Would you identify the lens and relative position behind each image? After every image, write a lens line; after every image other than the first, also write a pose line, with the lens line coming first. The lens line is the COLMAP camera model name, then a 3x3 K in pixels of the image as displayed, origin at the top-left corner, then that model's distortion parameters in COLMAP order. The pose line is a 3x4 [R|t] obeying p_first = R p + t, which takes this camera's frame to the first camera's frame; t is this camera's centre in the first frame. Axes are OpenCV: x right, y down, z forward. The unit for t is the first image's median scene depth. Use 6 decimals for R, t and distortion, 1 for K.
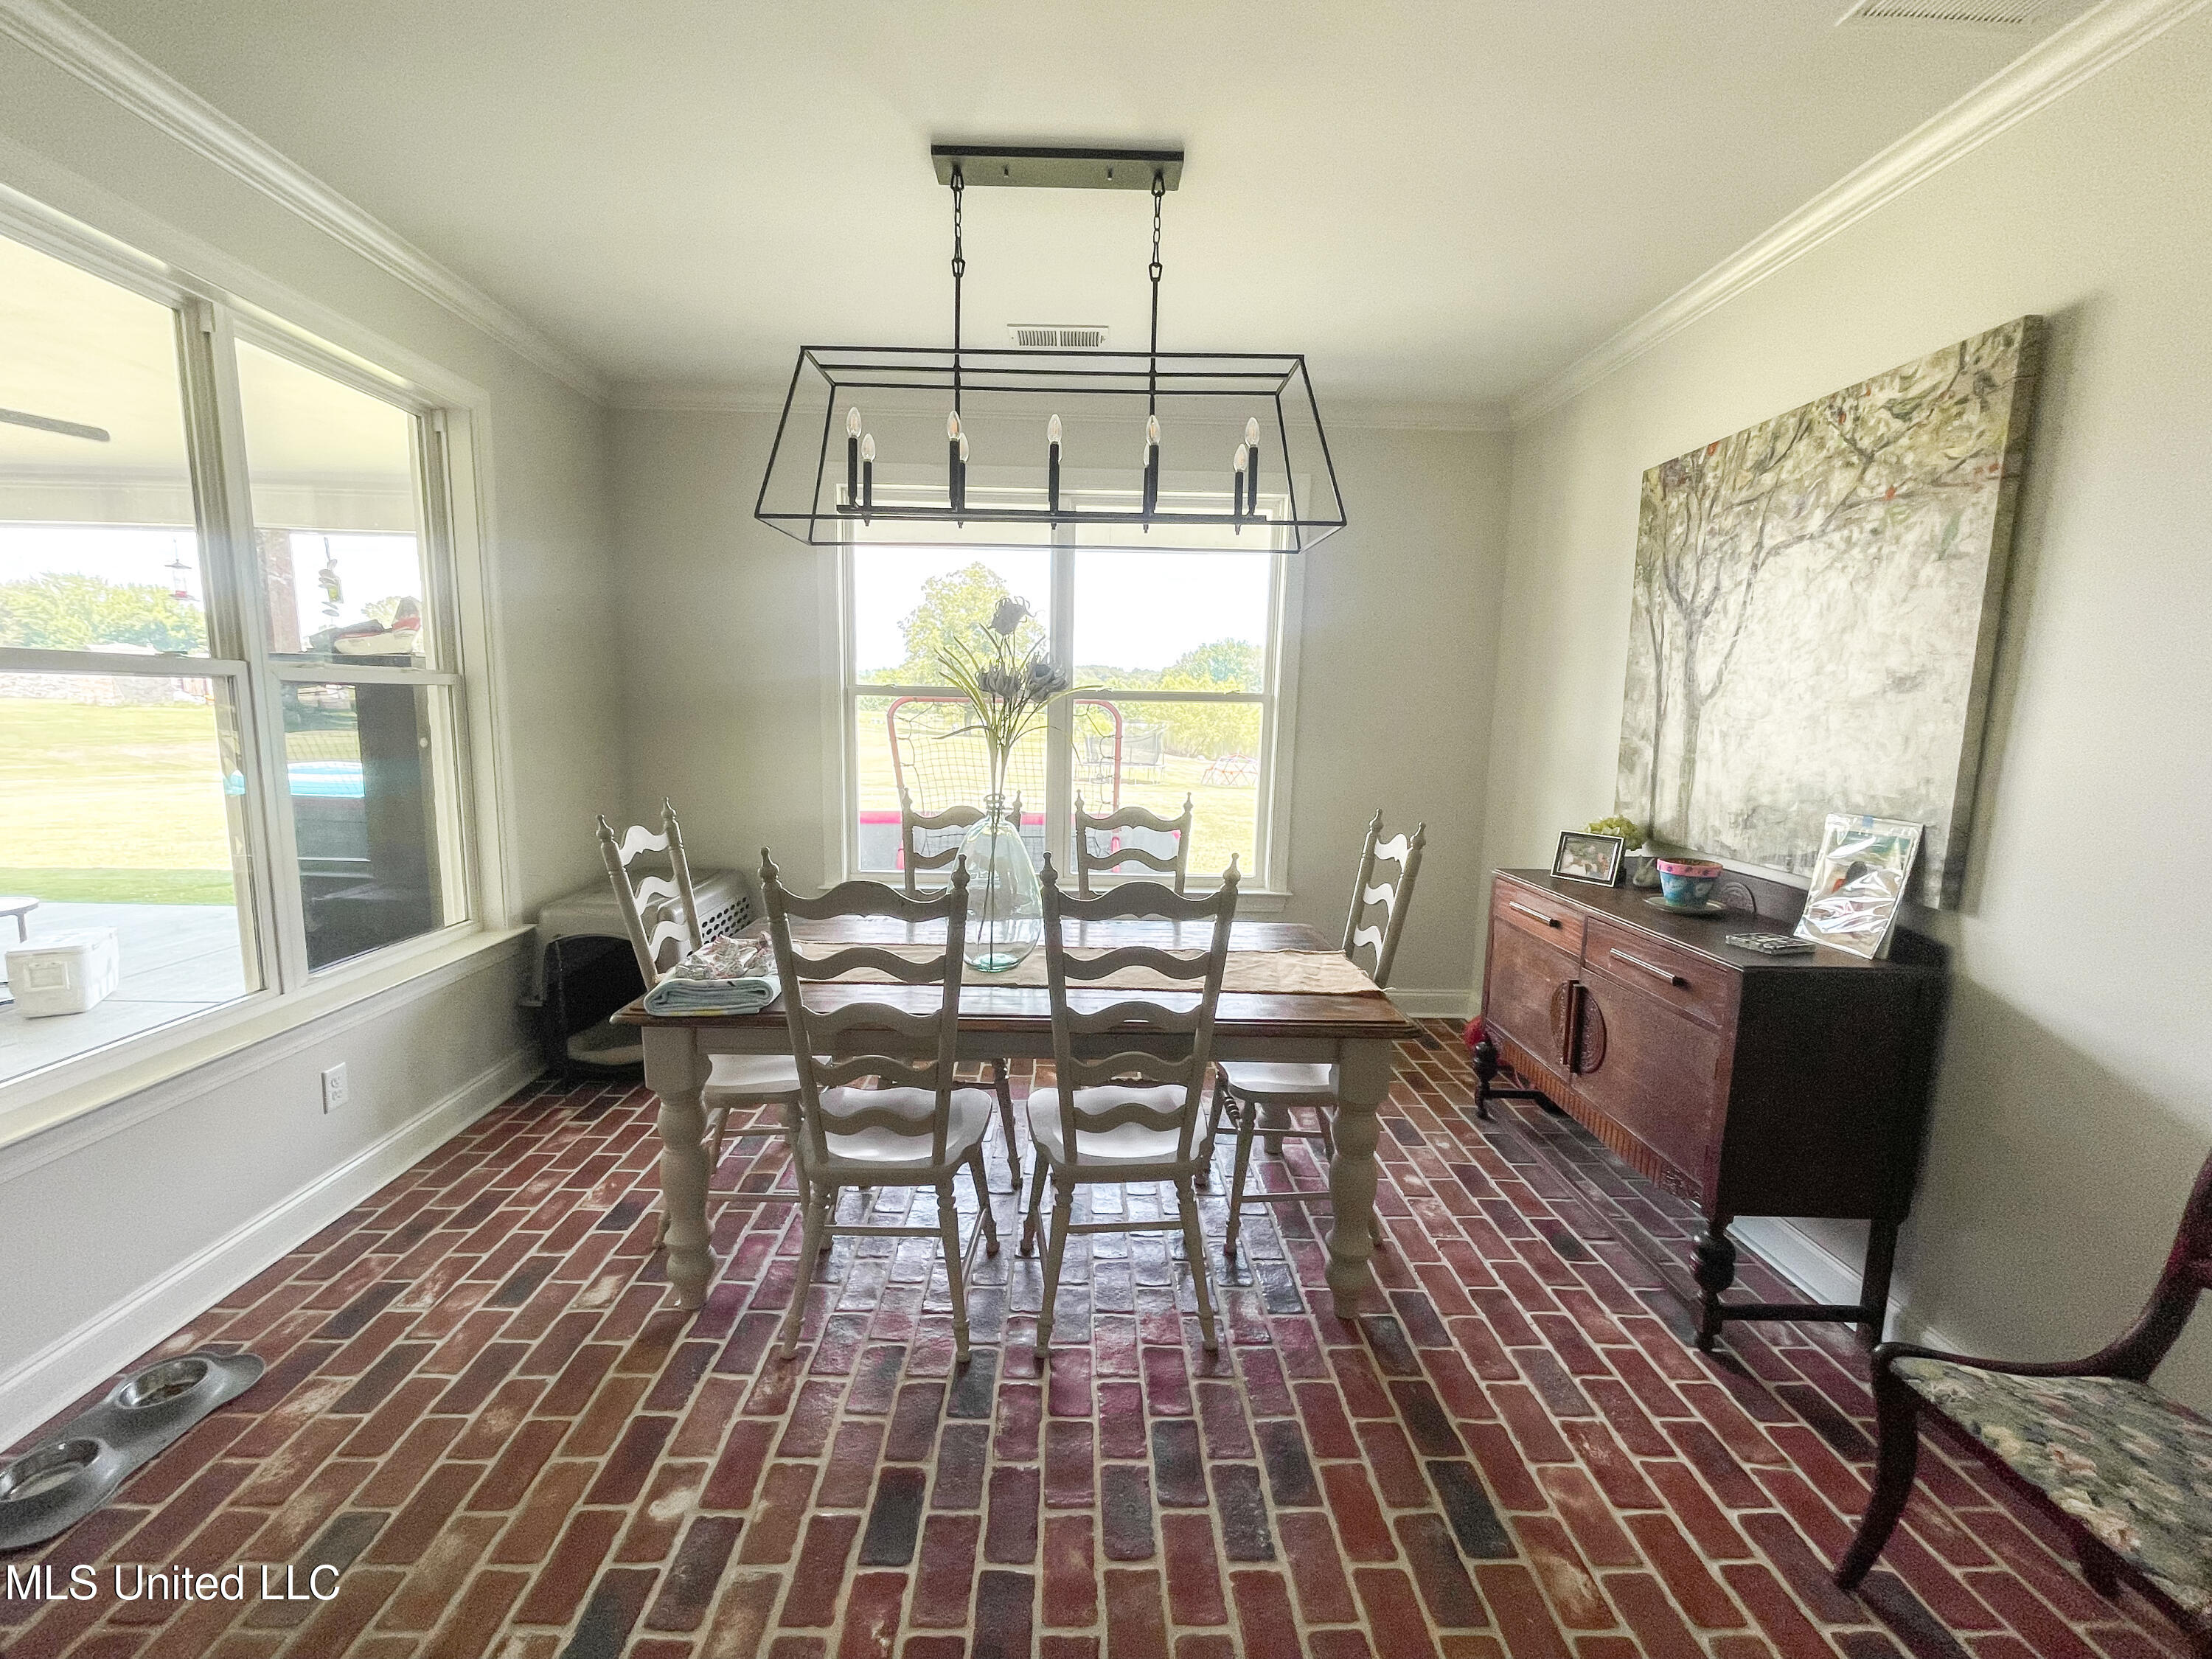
lens RADIAL K [[893.5, 0, 1090.5], [0, 893.5, 827.5], [0, 0, 1]] dist [-0.001134, 0.000137]
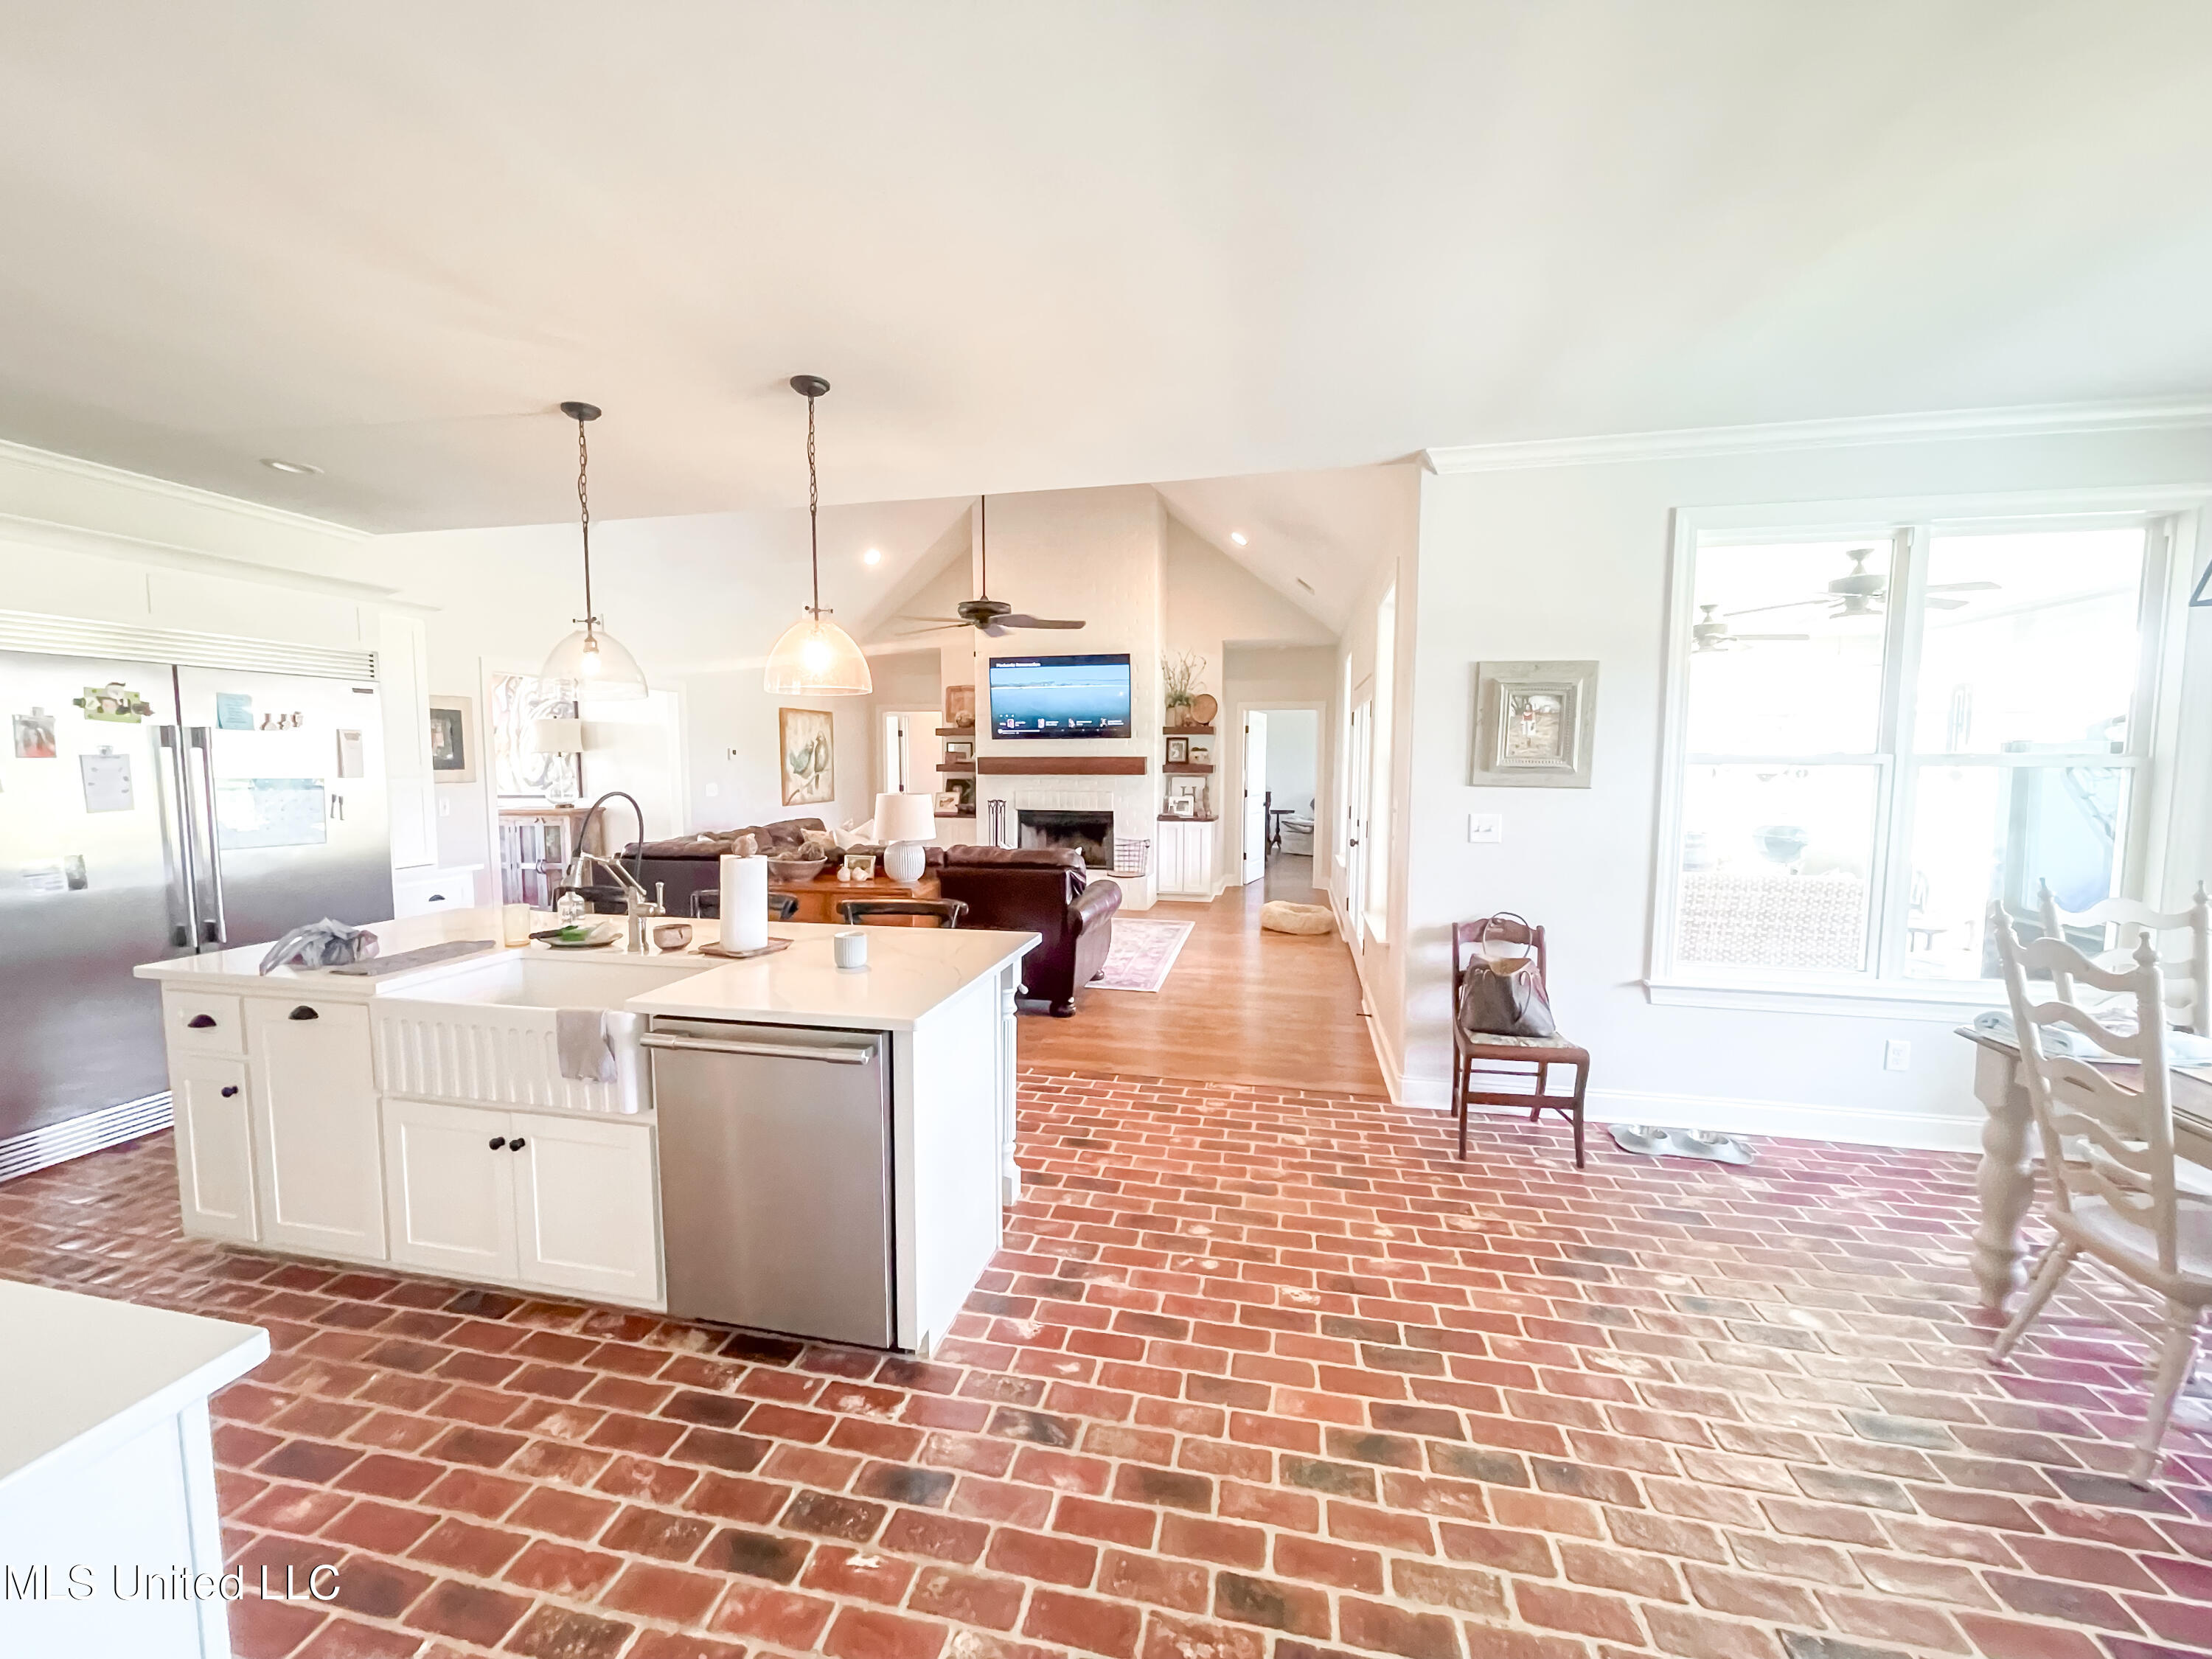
lens RADIAL K [[893.5, 0, 1090.5], [0, 893.5, 827.5], [0, 0, 1]] dist [-0.001134, 0.000137]
pose [[-0.233398, 0.058576, -0.970615, 0.876493], [-0.140999, 0.985596, 0.093385, -0.013625], [0.962104, 0.158651, -0.221777, 0.043750]]
